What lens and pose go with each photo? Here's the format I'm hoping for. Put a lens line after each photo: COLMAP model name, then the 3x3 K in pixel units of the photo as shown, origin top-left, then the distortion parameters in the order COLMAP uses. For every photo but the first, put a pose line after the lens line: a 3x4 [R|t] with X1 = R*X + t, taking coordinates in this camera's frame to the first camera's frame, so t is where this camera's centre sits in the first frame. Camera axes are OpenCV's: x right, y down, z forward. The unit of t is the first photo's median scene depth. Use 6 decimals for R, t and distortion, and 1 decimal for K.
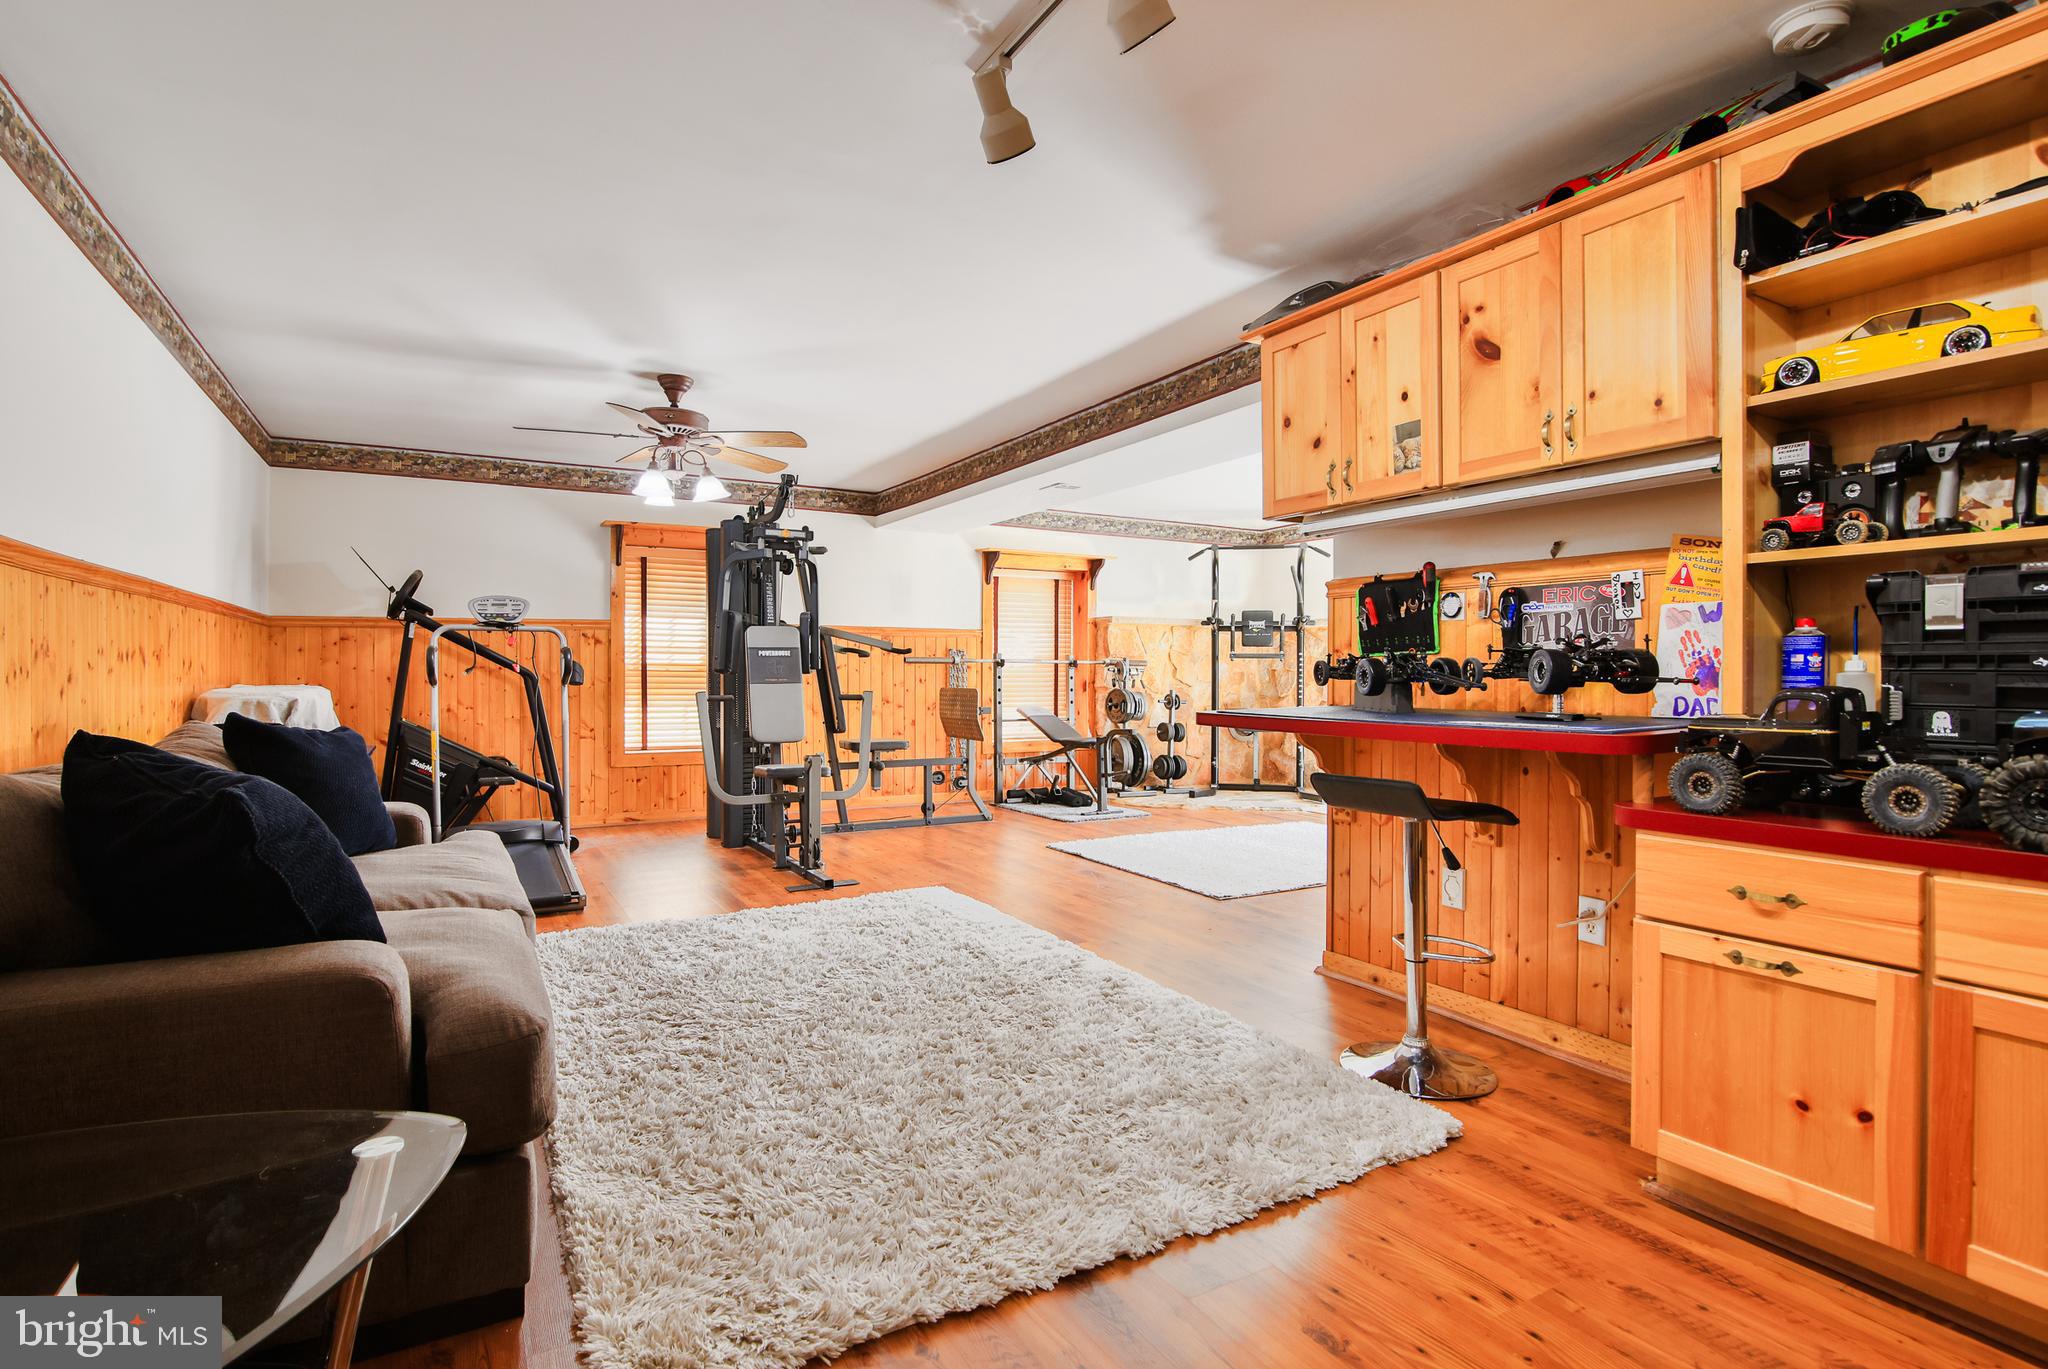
lens RADIAL K [[1011.7, 0, 1008.3], [0, 1011.7, 678.8], [0, 0, 1]] dist [-0.003137, -0.000575]
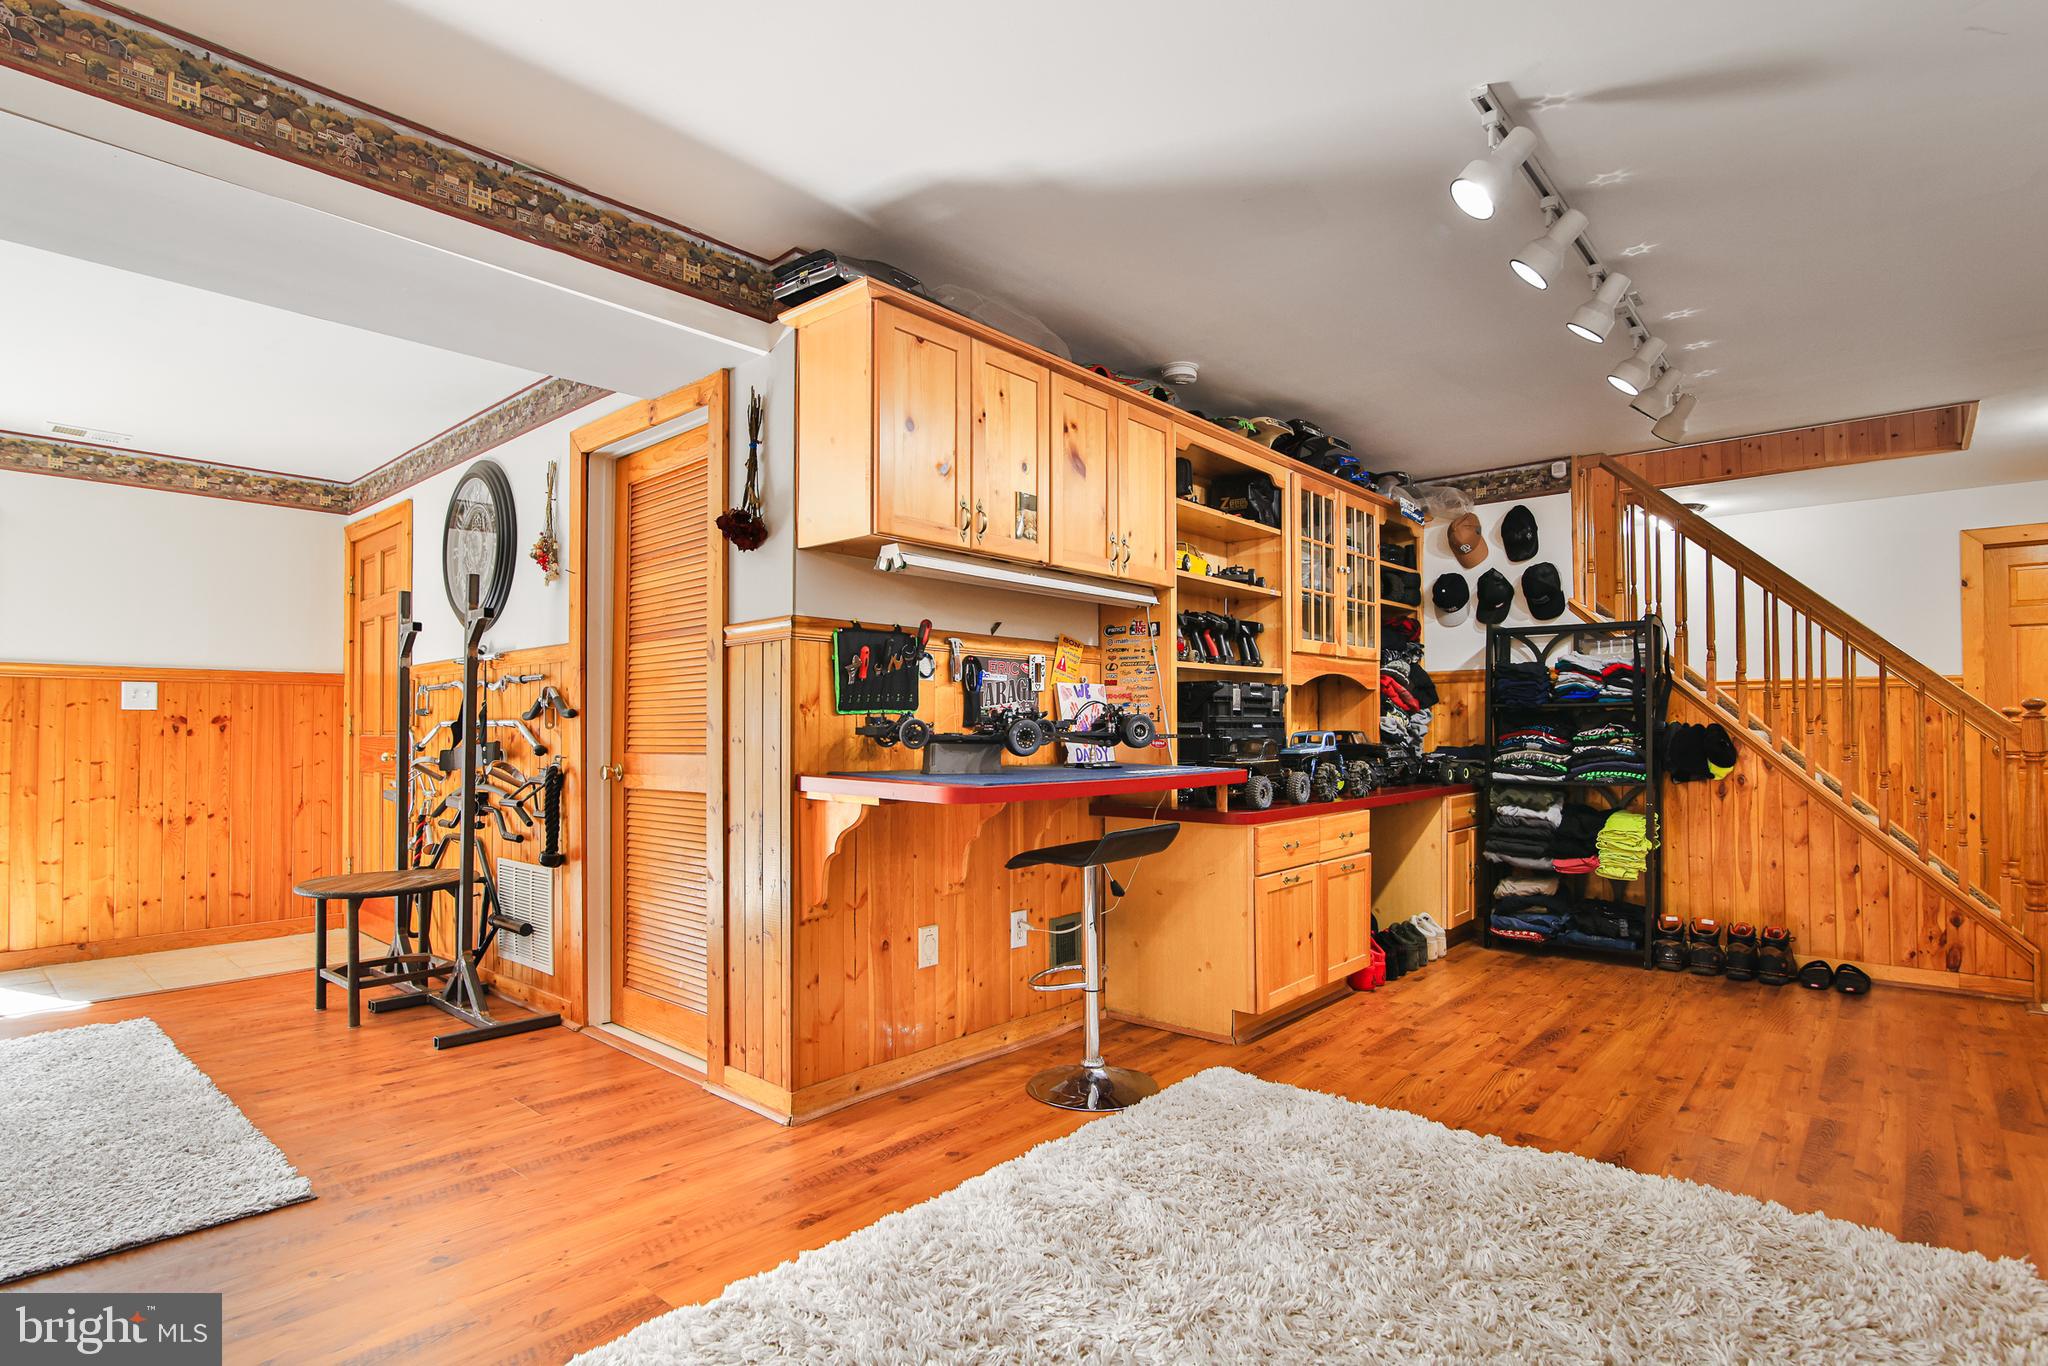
lens RADIAL K [[1020.3, 0, 1028.9], [0, 1020.3, 712.1], [0, 0, 1]] dist [-0.047489, -0.000217]
pose [[-0.330807, 0.009065, 0.943655, -0.603729], [0.004952, 0.999957, -0.007870, -0.020006], [-0.943686, 0.002069, -0.330837, 1.365446]]
